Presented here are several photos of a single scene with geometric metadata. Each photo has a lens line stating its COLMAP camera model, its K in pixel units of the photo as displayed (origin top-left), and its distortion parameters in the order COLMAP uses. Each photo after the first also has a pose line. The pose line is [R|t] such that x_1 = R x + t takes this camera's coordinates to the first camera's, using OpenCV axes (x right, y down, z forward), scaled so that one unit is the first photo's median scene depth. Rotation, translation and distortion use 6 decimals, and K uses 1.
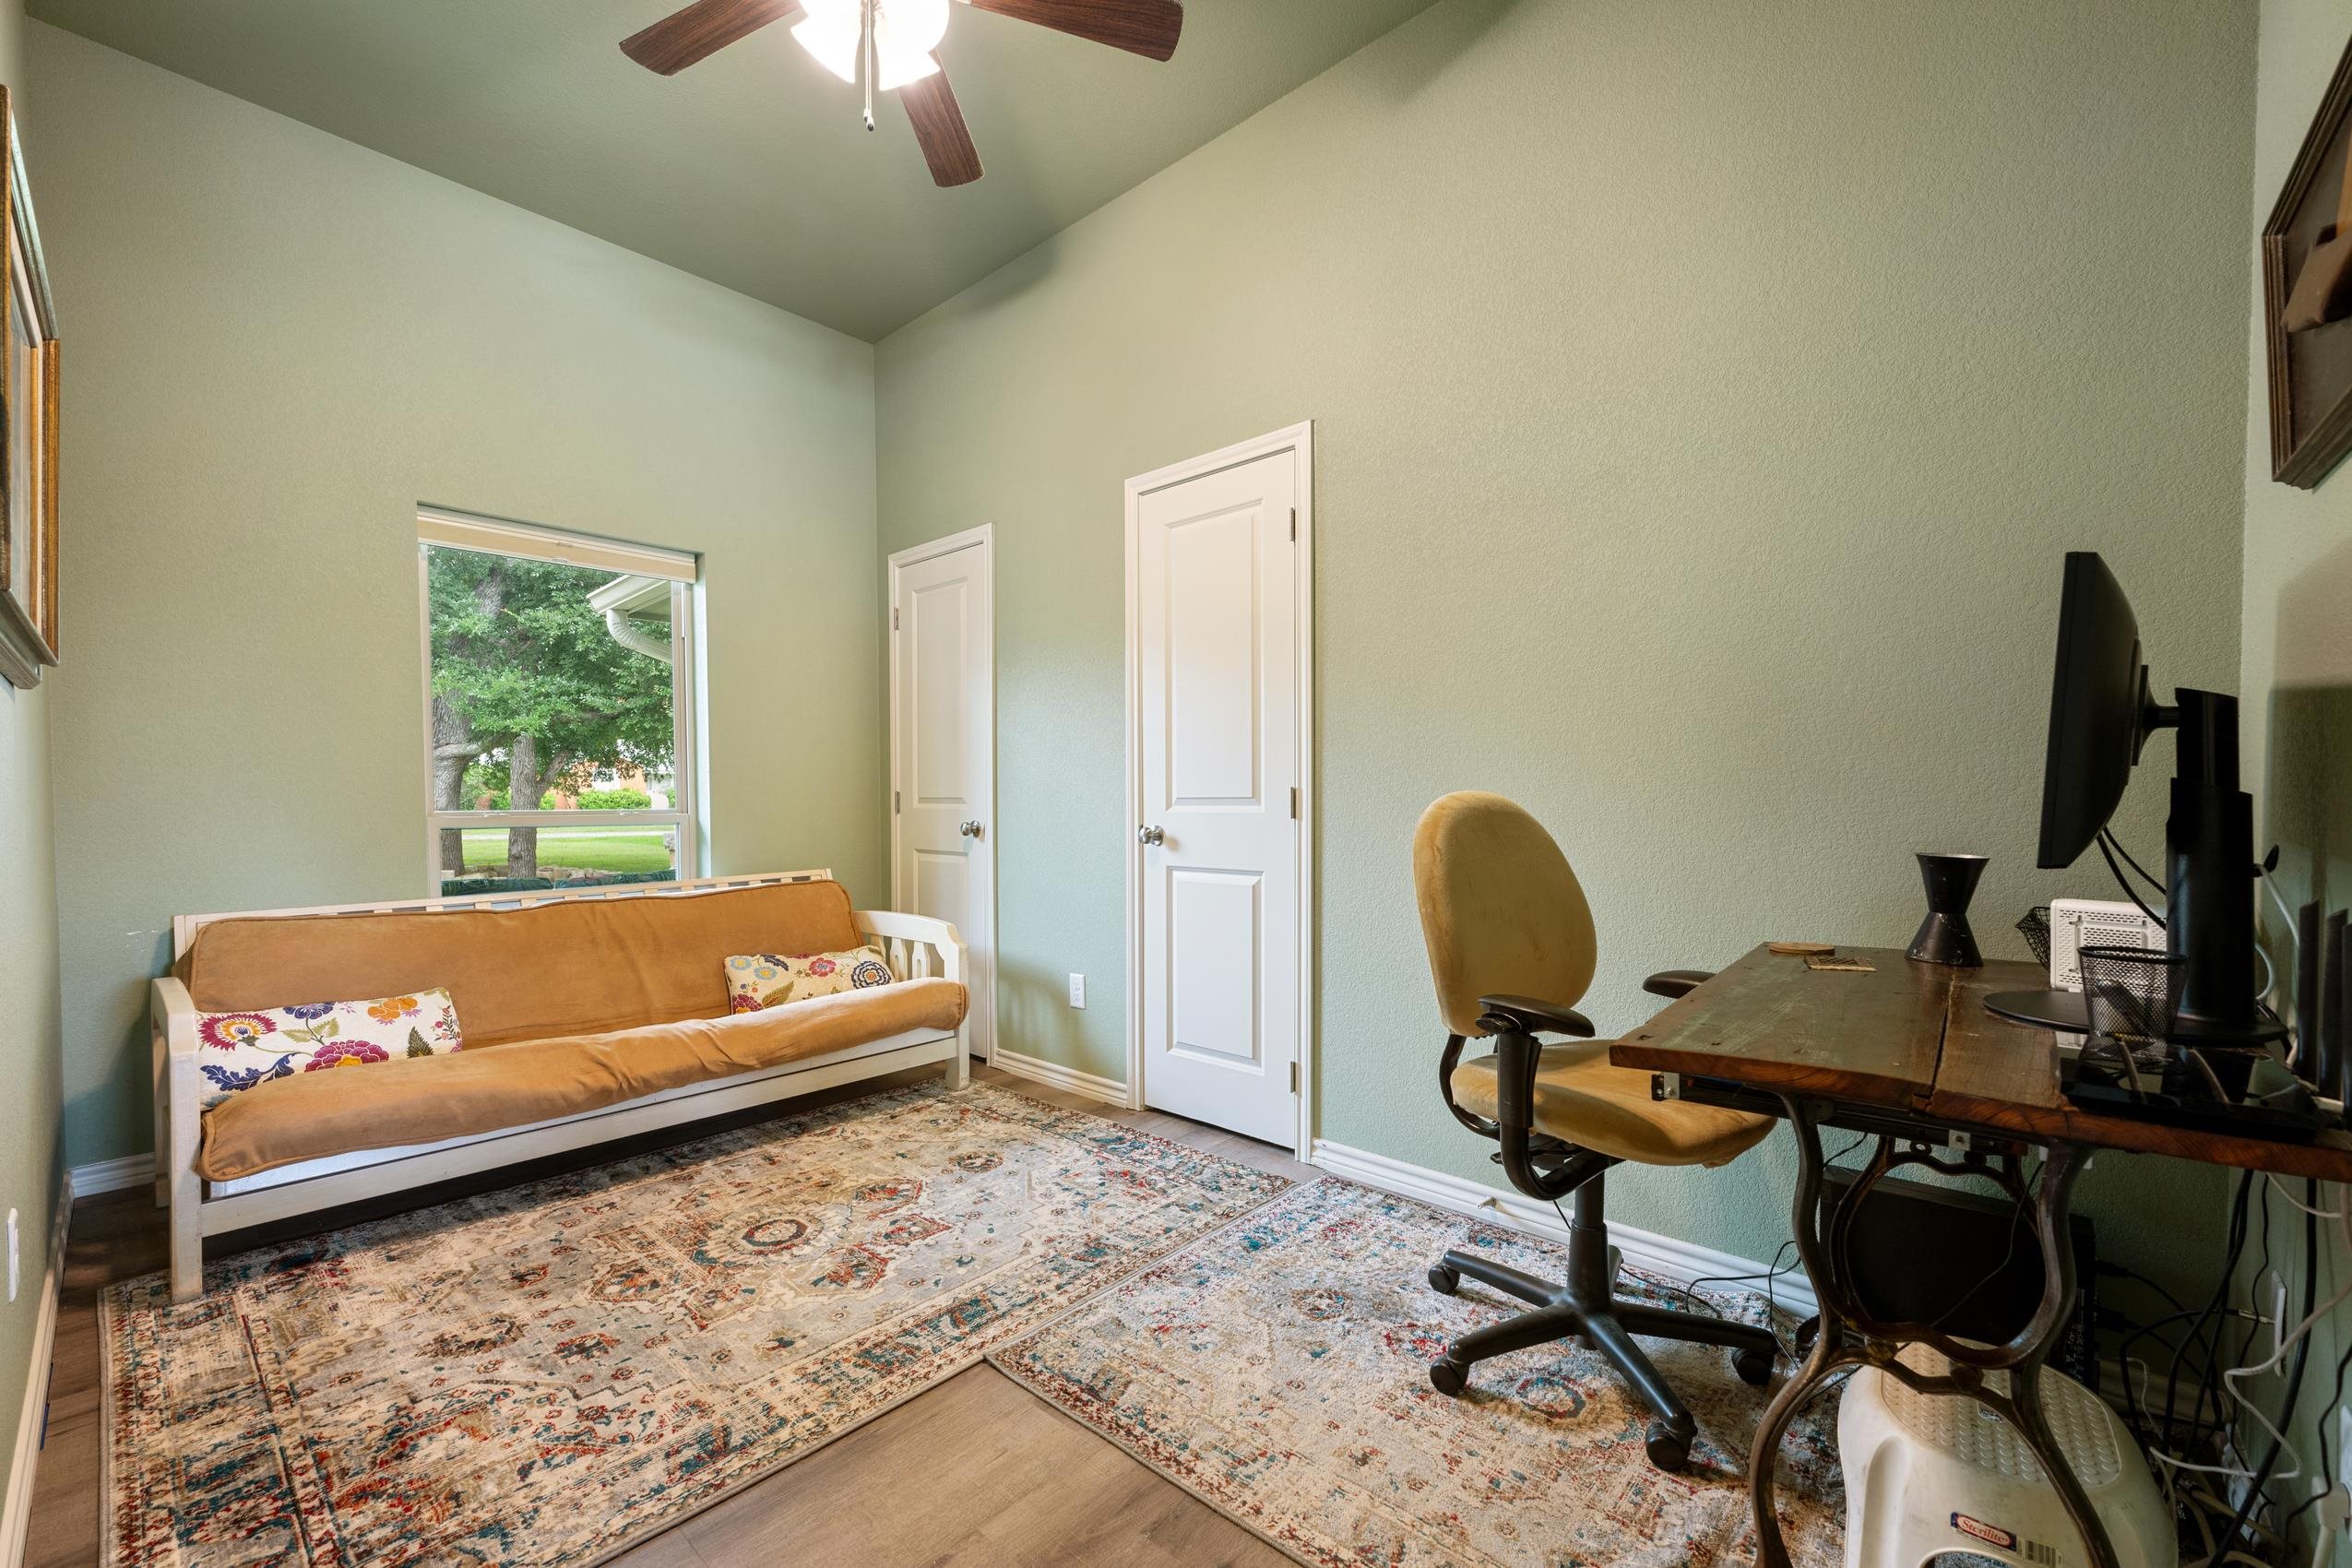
lens RADIAL K [[934.8, 0, 1173.7], [0, 934.8, 793.4], [0, 0, 1]] dist [-0.000522, -0.000152]
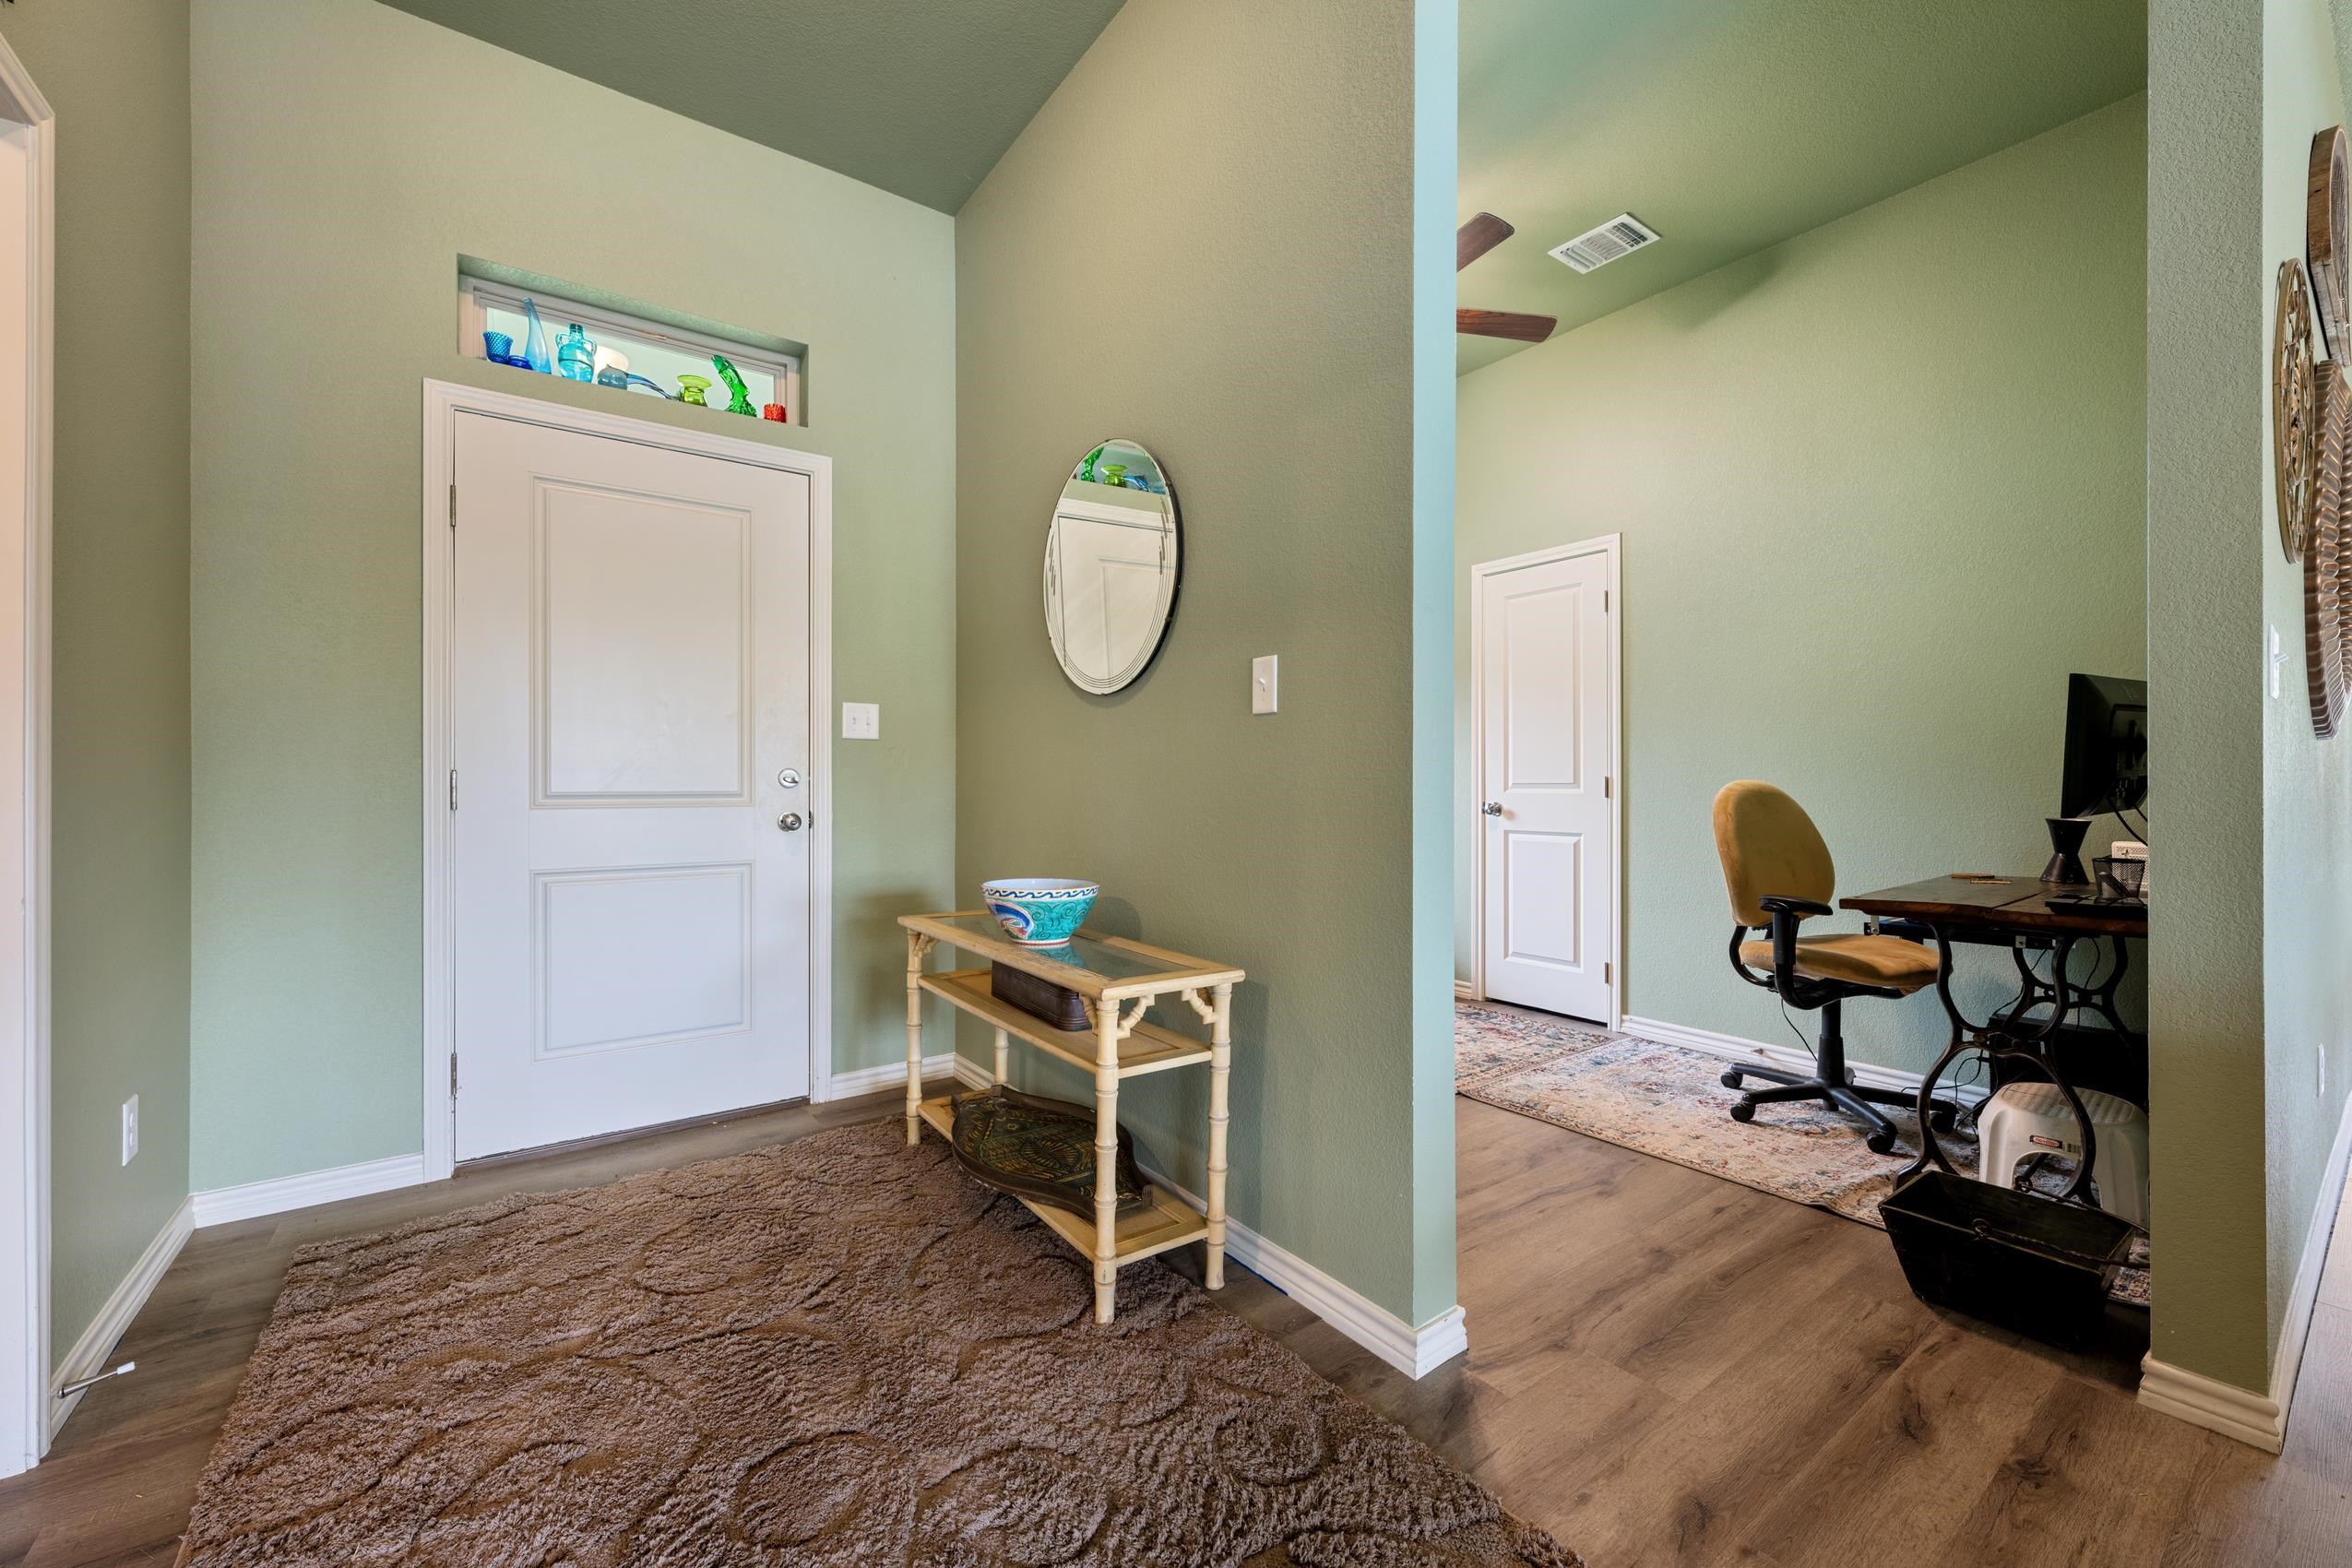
lens RADIAL K [[920.8, 0, 1178.1], [0, 920.8, 759.9], [0, 0, 1]] dist [-0.000566, 0.000092]
pose [[0.980129, -0.001003, -0.198360, -0.337518], [-0.002804, 0.999817, -0.018913, -0.004573], [0.198343, 0.019093, 0.979947, -0.772850]]
